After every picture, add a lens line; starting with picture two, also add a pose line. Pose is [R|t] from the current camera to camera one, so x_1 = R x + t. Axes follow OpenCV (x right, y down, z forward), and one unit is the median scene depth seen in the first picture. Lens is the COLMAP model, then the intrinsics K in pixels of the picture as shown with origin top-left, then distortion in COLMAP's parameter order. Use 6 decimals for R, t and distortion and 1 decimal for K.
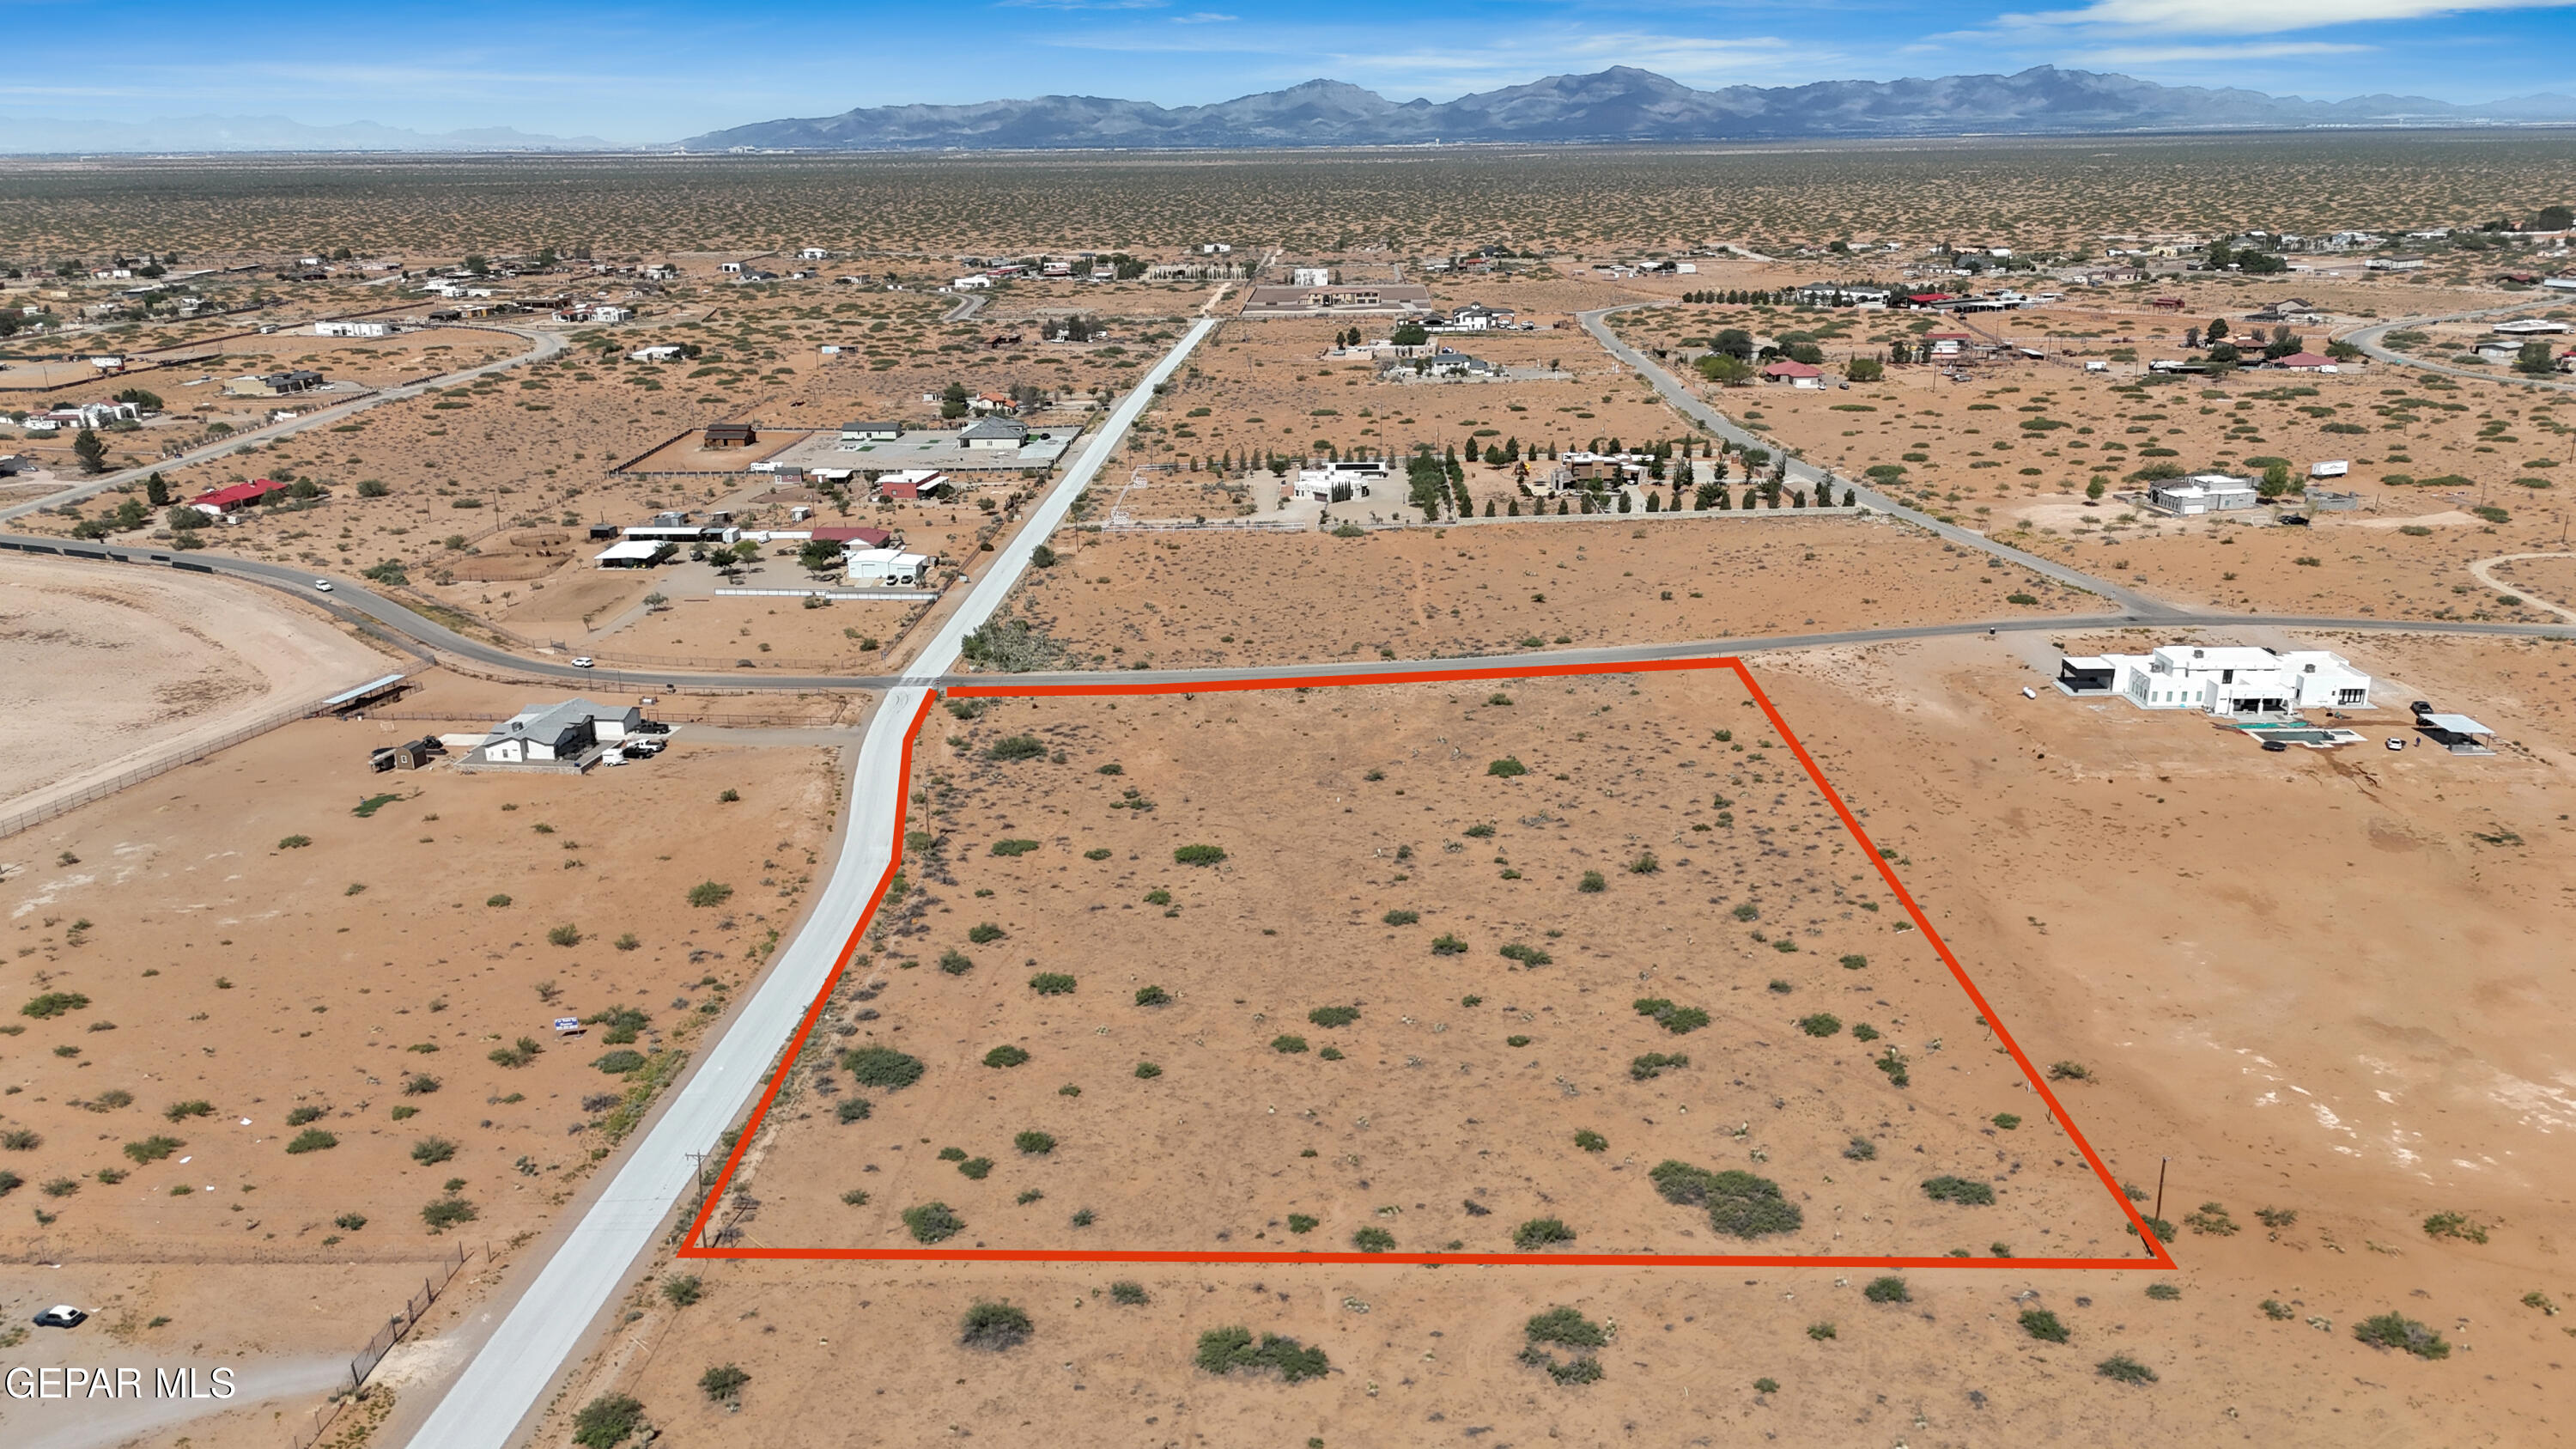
lens RADIAL K [[1892.7, 0, 1291.4], [0, 1892.7, 724.8], [0, 0, 1]] dist [0.081186, -0.080636]
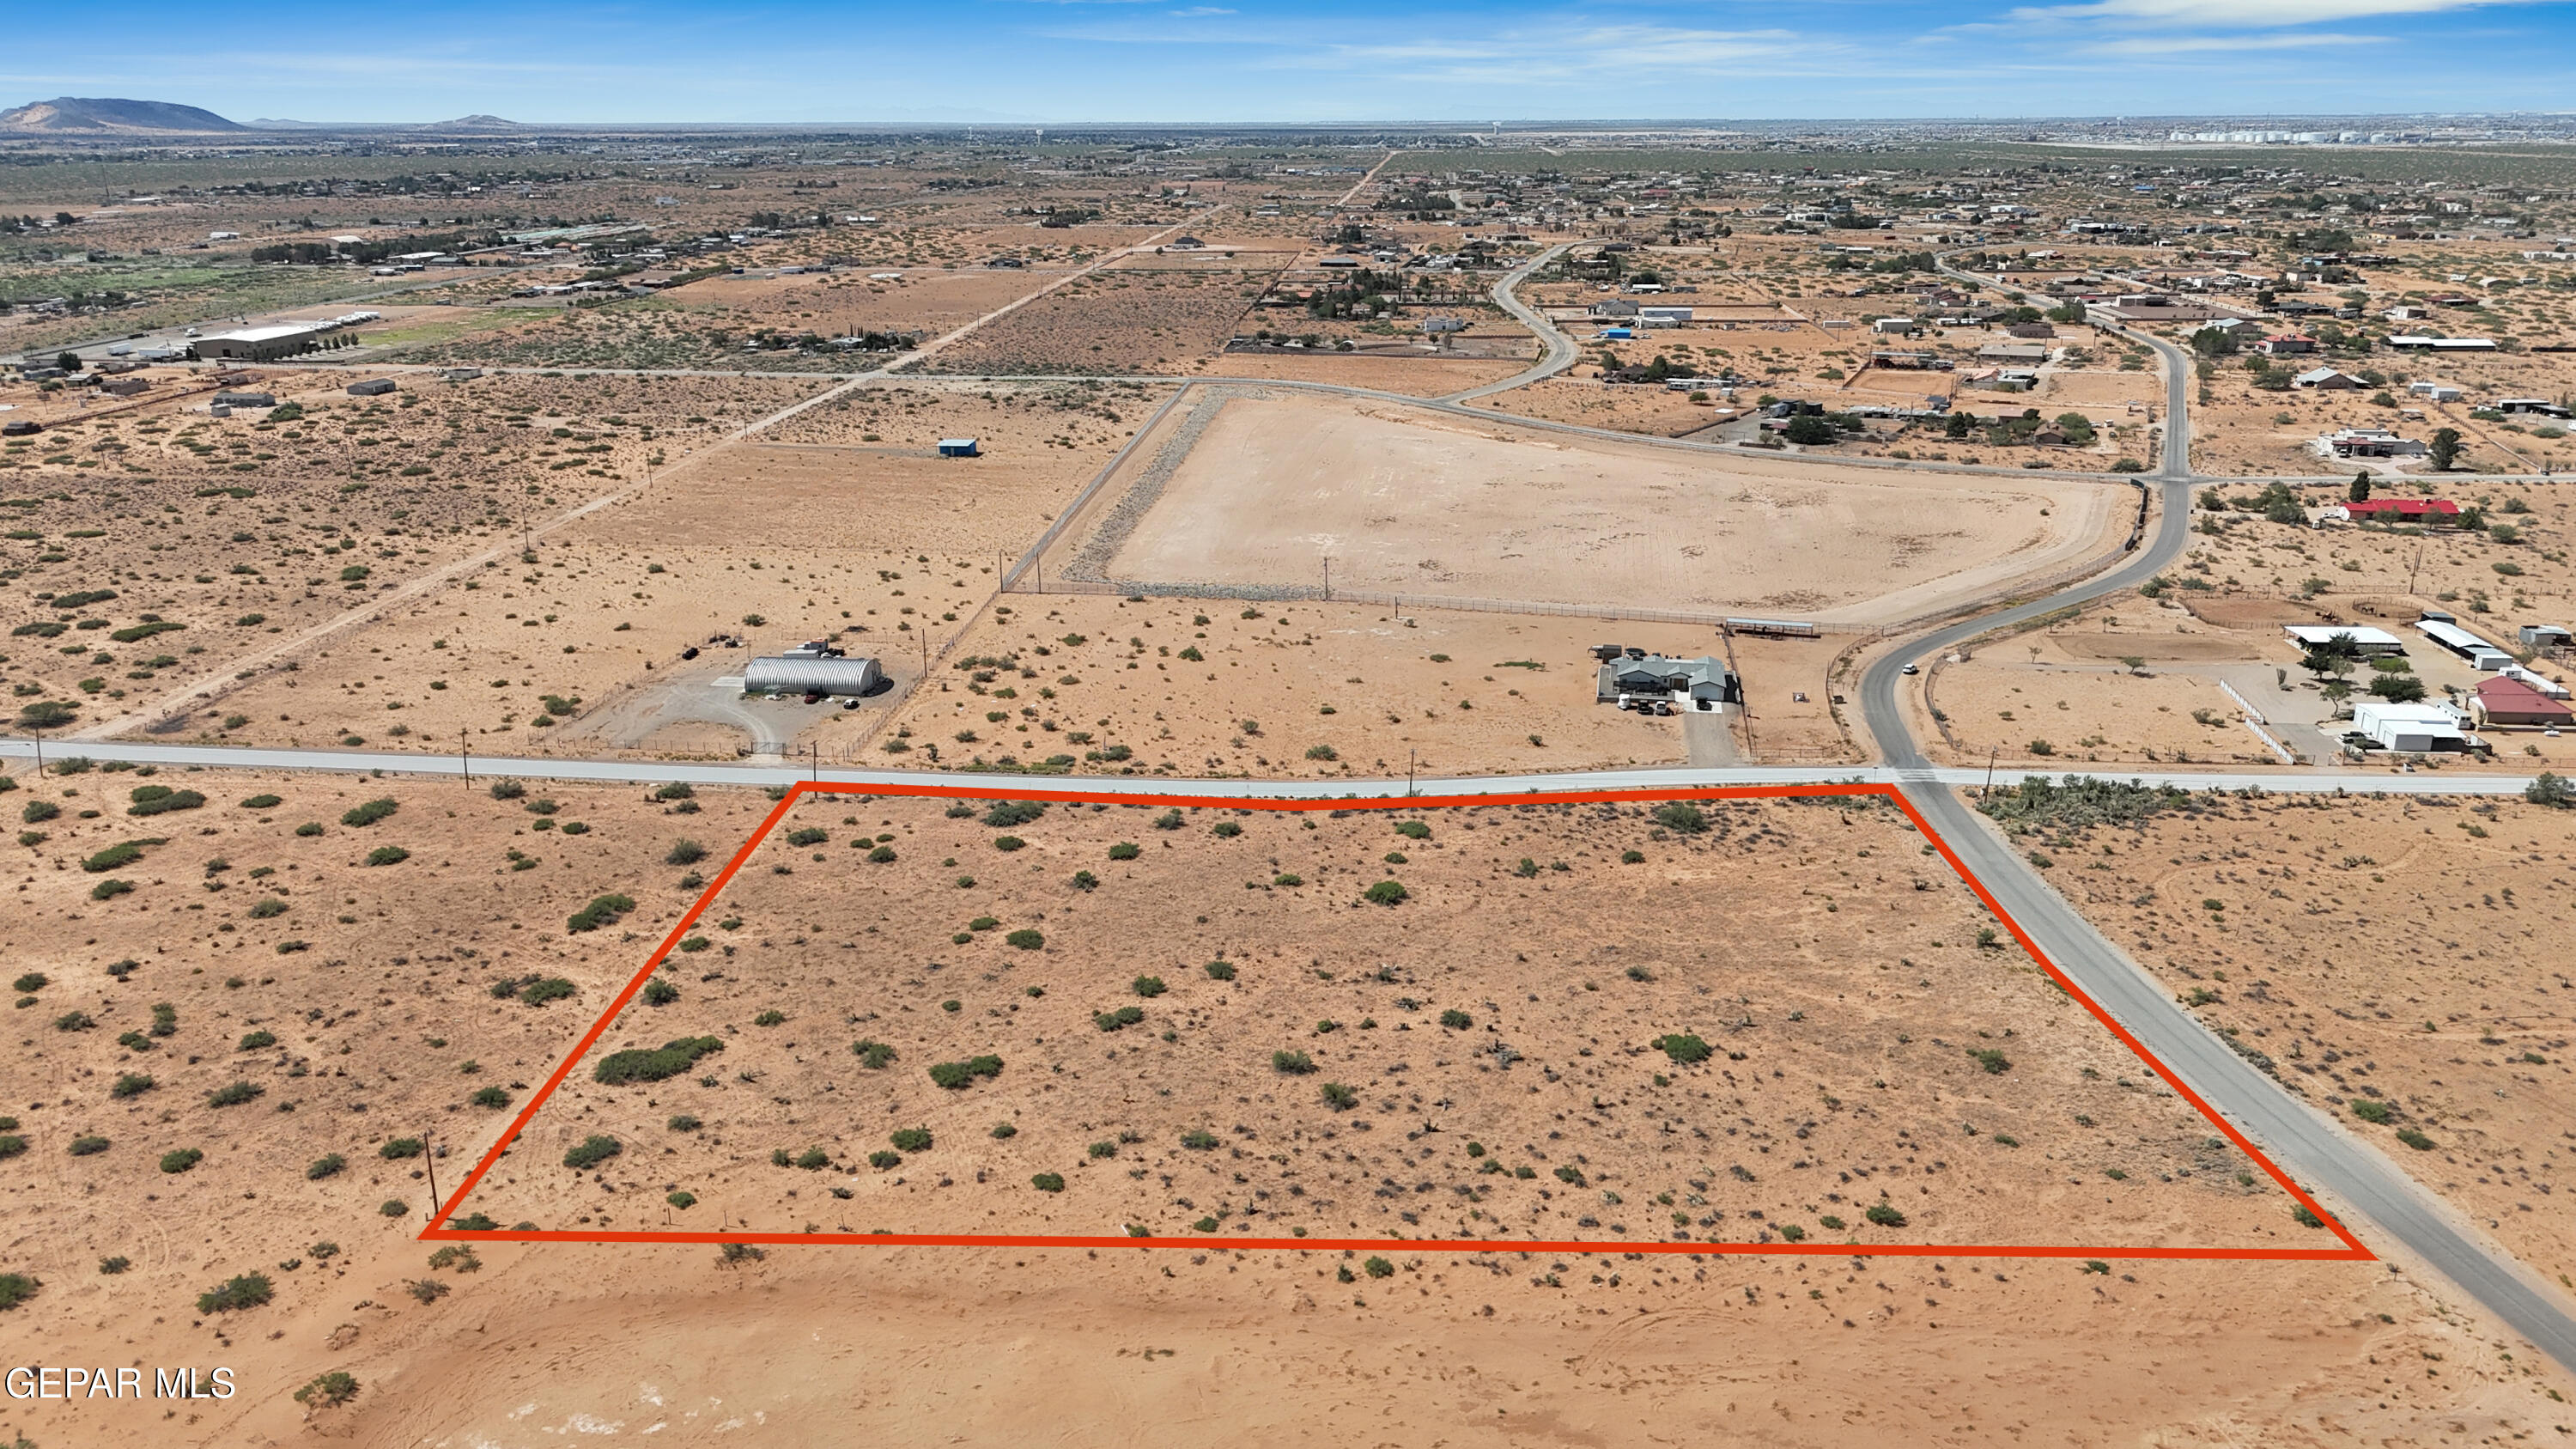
lens RADIAL K [[1892.7, 0, 1288.8], [0, 1892.7, 728.8], [0, 0, 1]] dist [0.081186, -0.080636]
pose [[-0.042902, 0.320465, -0.946288, 1.175205], [-0.292210, 0.901718, 0.318619, -0.425244], [0.955391, 0.290185, 0.054958, 1.095039]]
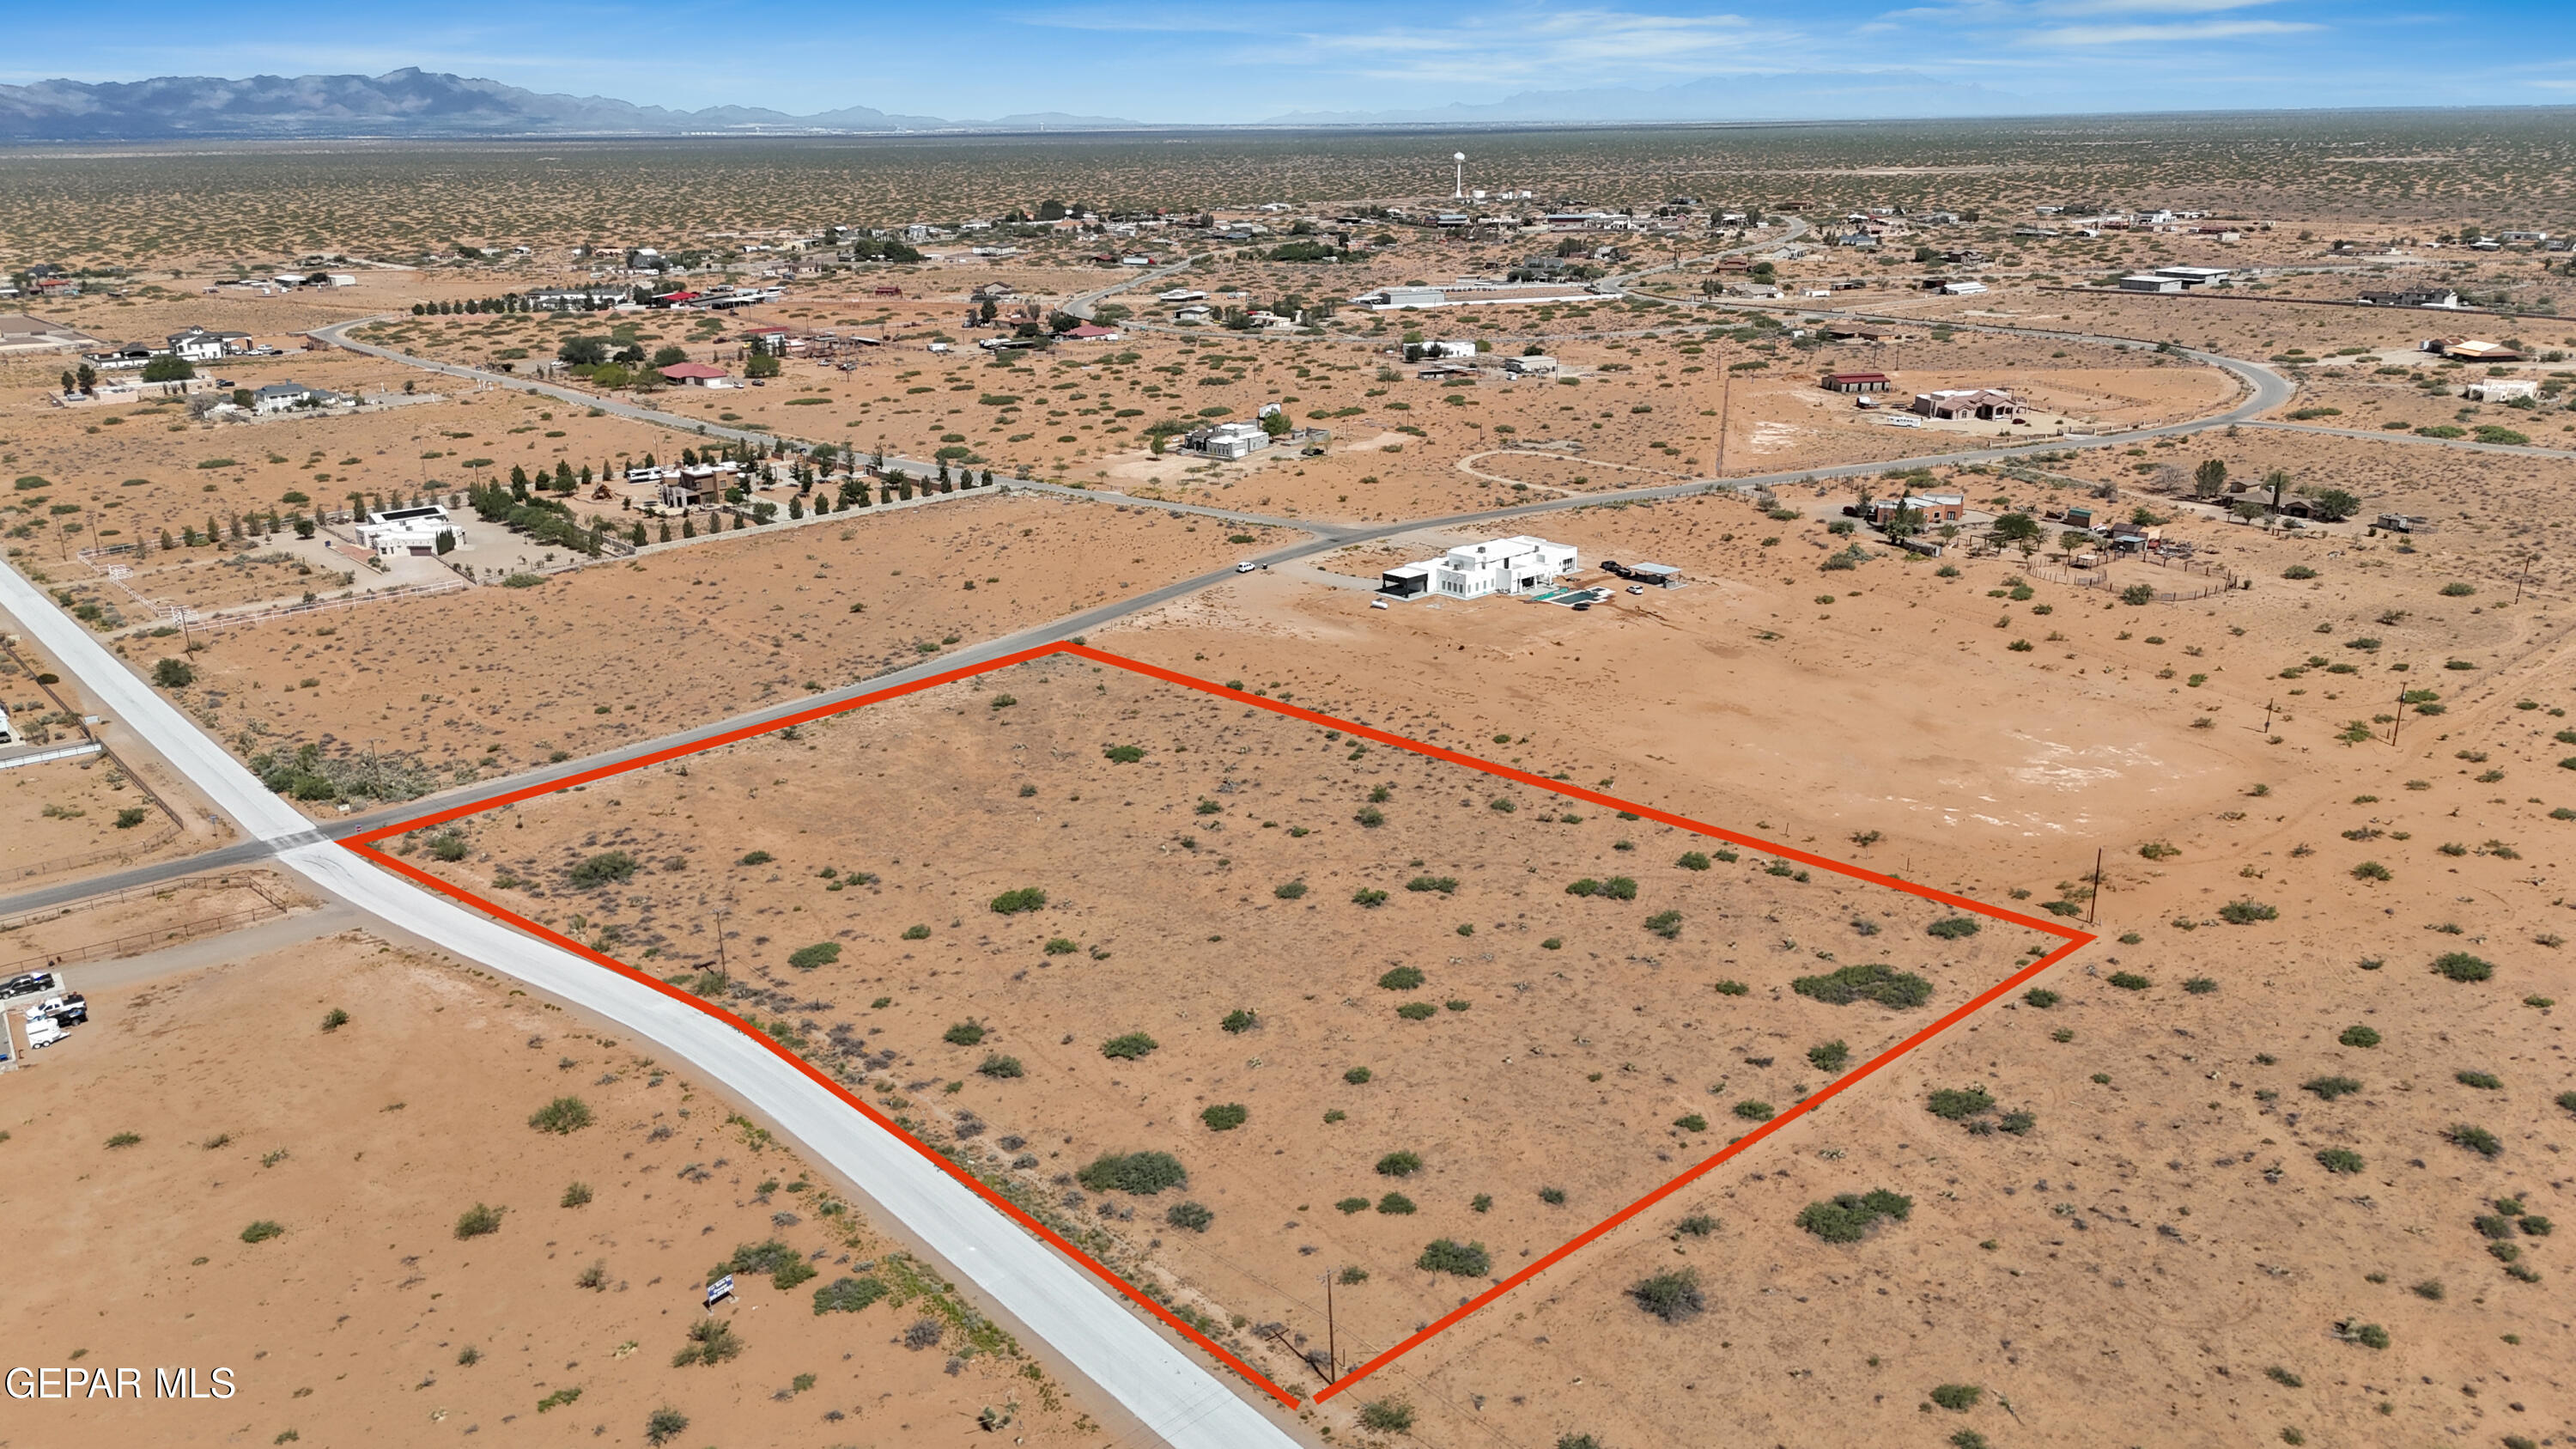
lens RADIAL K [[1892.7, 0, 1291.4], [0, 1892.7, 729.0], [0, 0, 1]] dist [0.081186, -0.080636]
pose [[0.718910, -0.209693, 0.662720, -0.693603], [0.209725, 0.974415, 0.080810, -0.075297], [-0.662710, 0.080893, 0.744494, 0.278439]]
